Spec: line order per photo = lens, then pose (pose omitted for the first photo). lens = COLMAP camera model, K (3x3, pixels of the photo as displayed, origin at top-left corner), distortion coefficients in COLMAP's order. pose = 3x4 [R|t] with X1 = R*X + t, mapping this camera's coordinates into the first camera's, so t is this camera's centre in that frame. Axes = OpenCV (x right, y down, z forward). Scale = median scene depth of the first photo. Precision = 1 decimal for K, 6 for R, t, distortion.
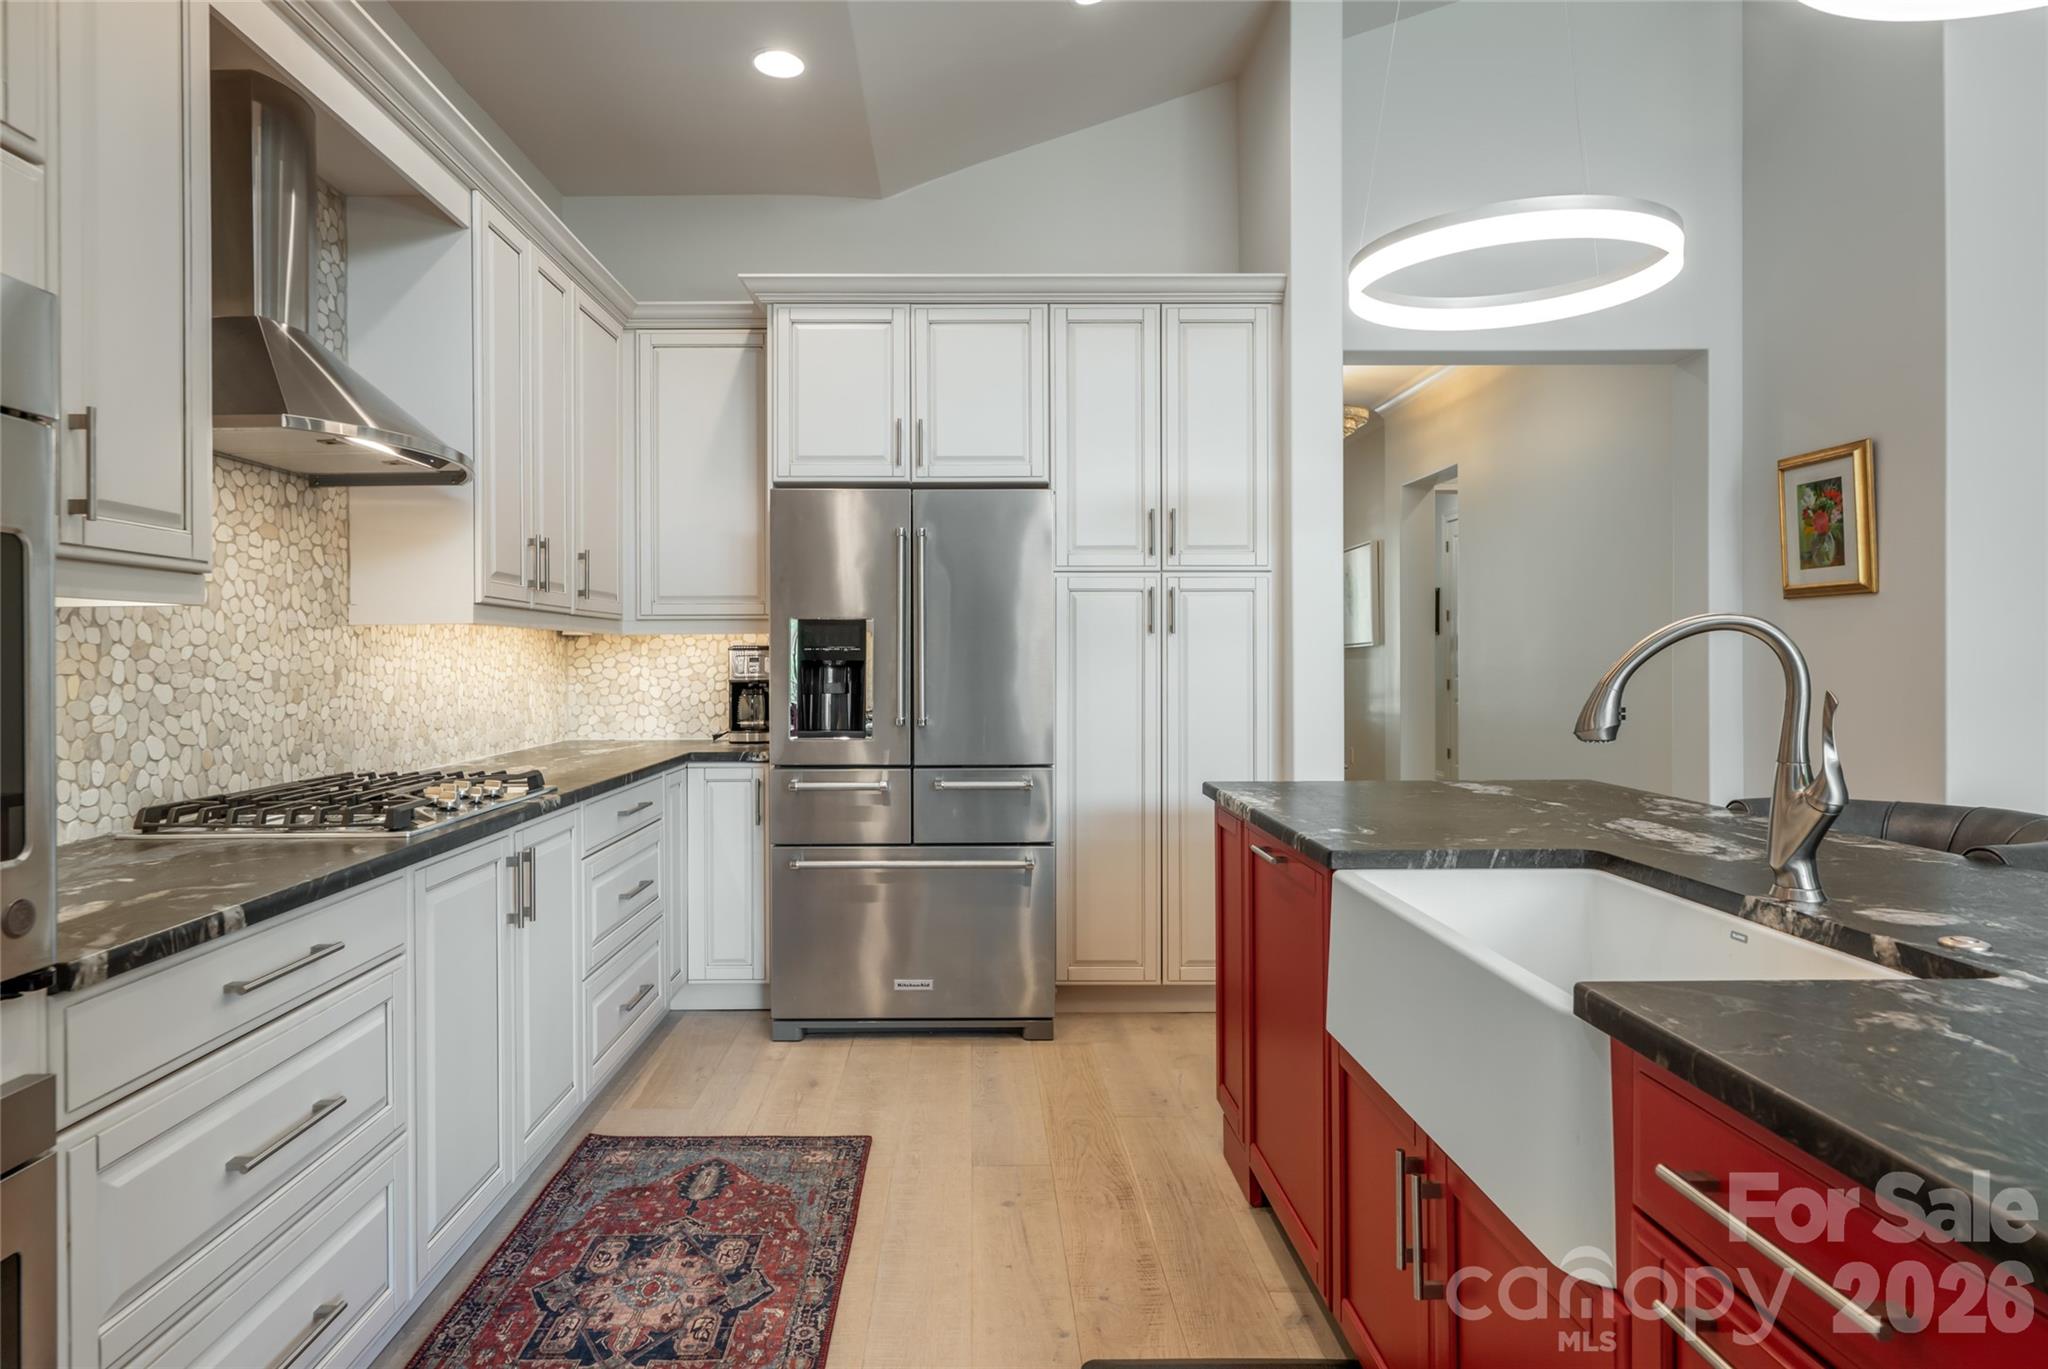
lens RADIAL K [[1205.2, 0, 958.7], [0, 1205.2, 645.4], [0, 0, 1]] dist [0.038183, 0.002207]
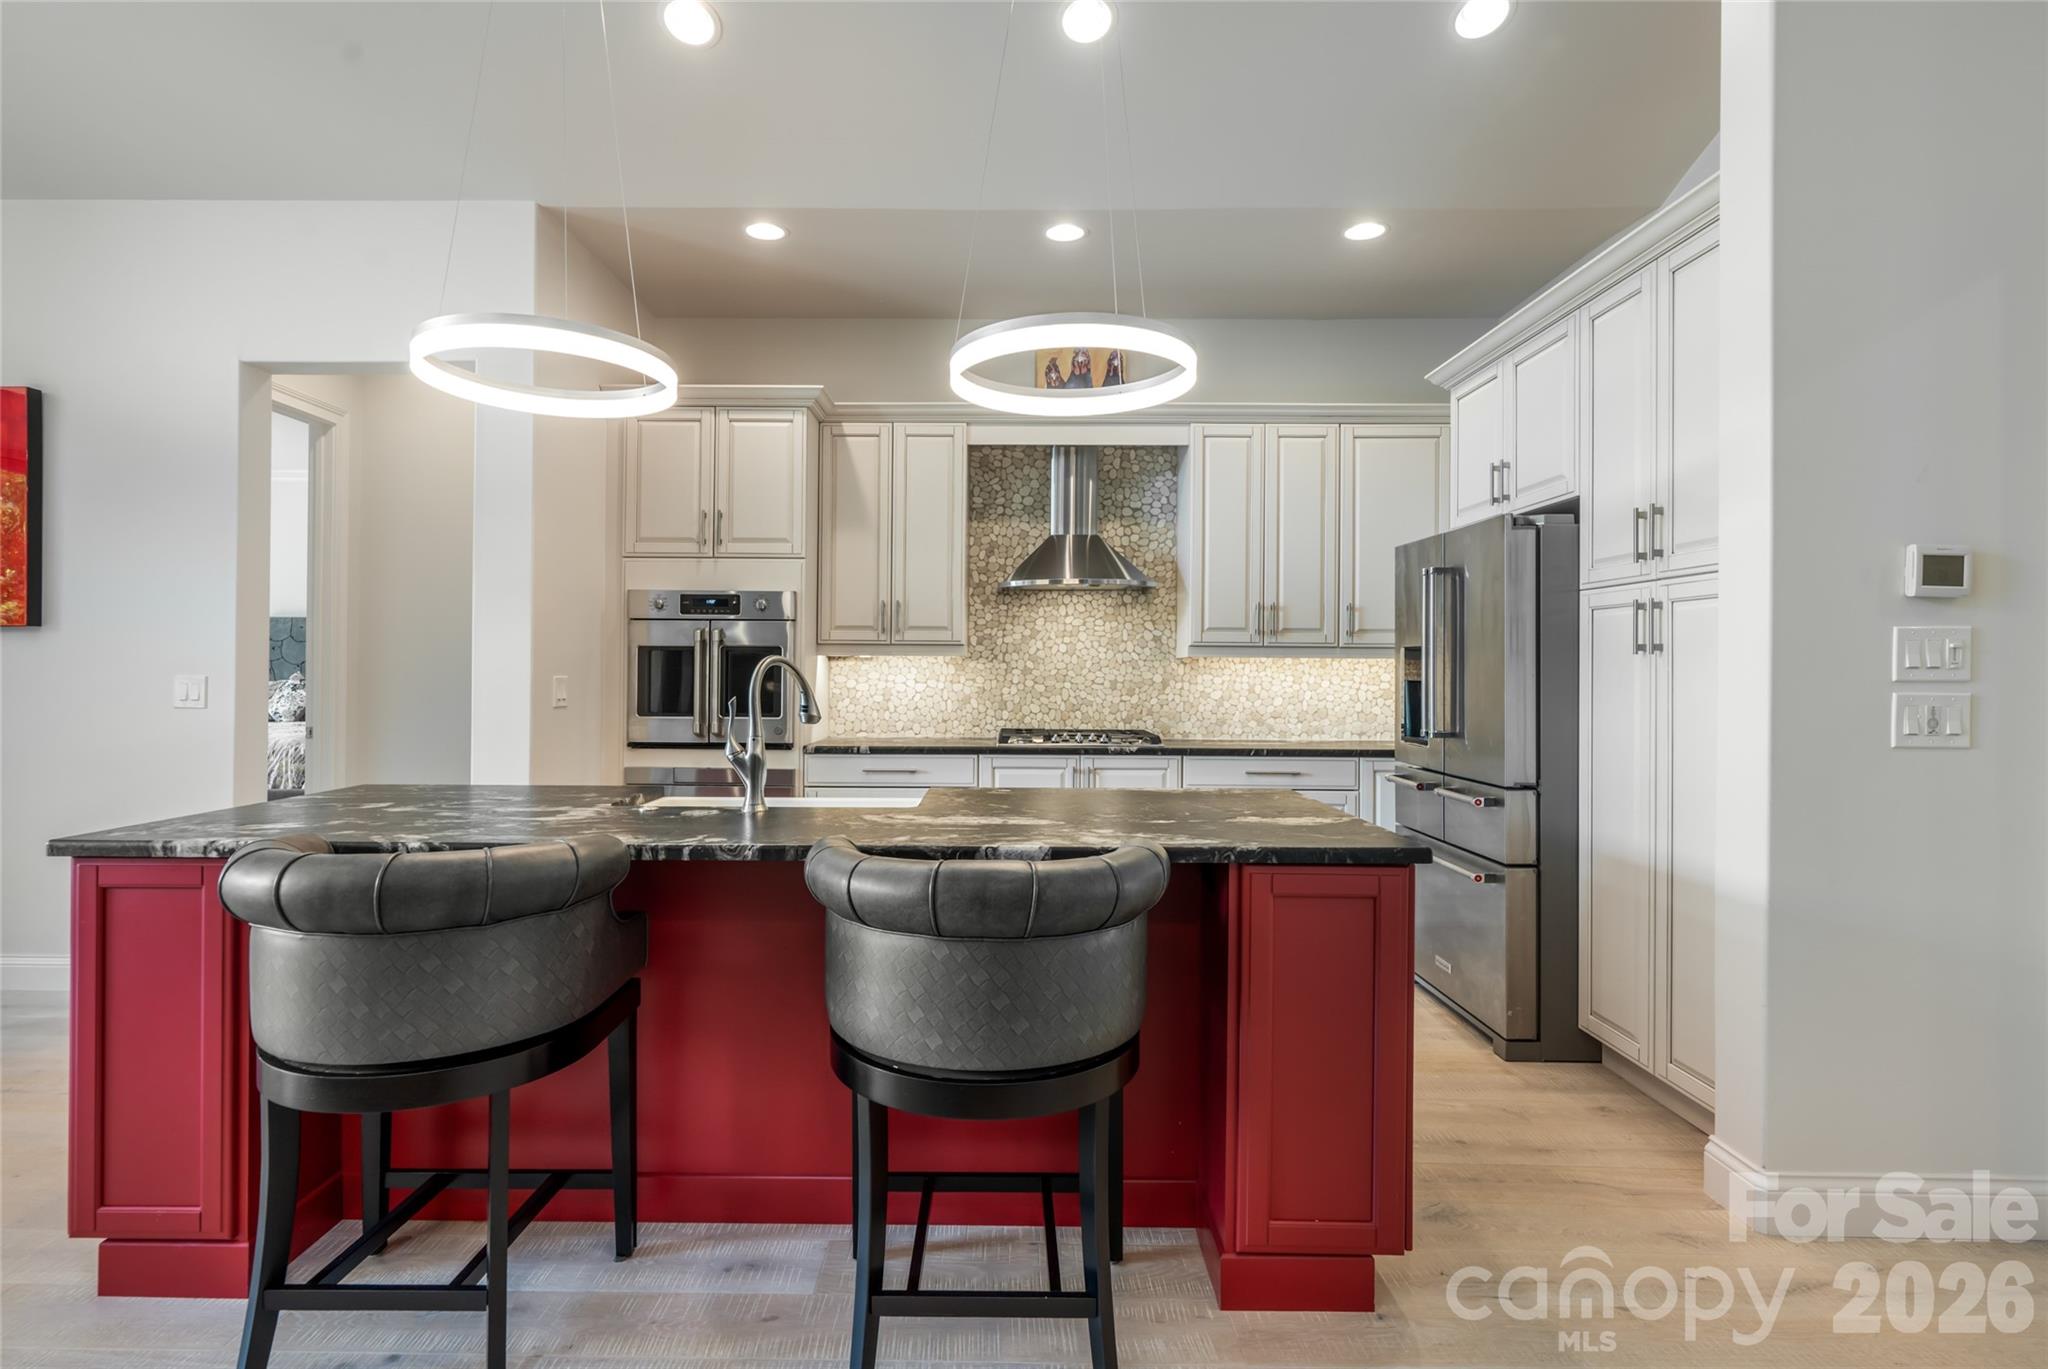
lens RADIAL K [[968.4, 0, 1000.2], [0, 968.4, 668.7], [0, 0, 1]] dist [-0.005537, -0.000270]
pose [[0.001182, 0.000637, -0.999999, 1.098348], [0.002543, 0.999997, 0.000640, -0.001858], [0.999996, -0.002544, 0.001181, 0.724469]]
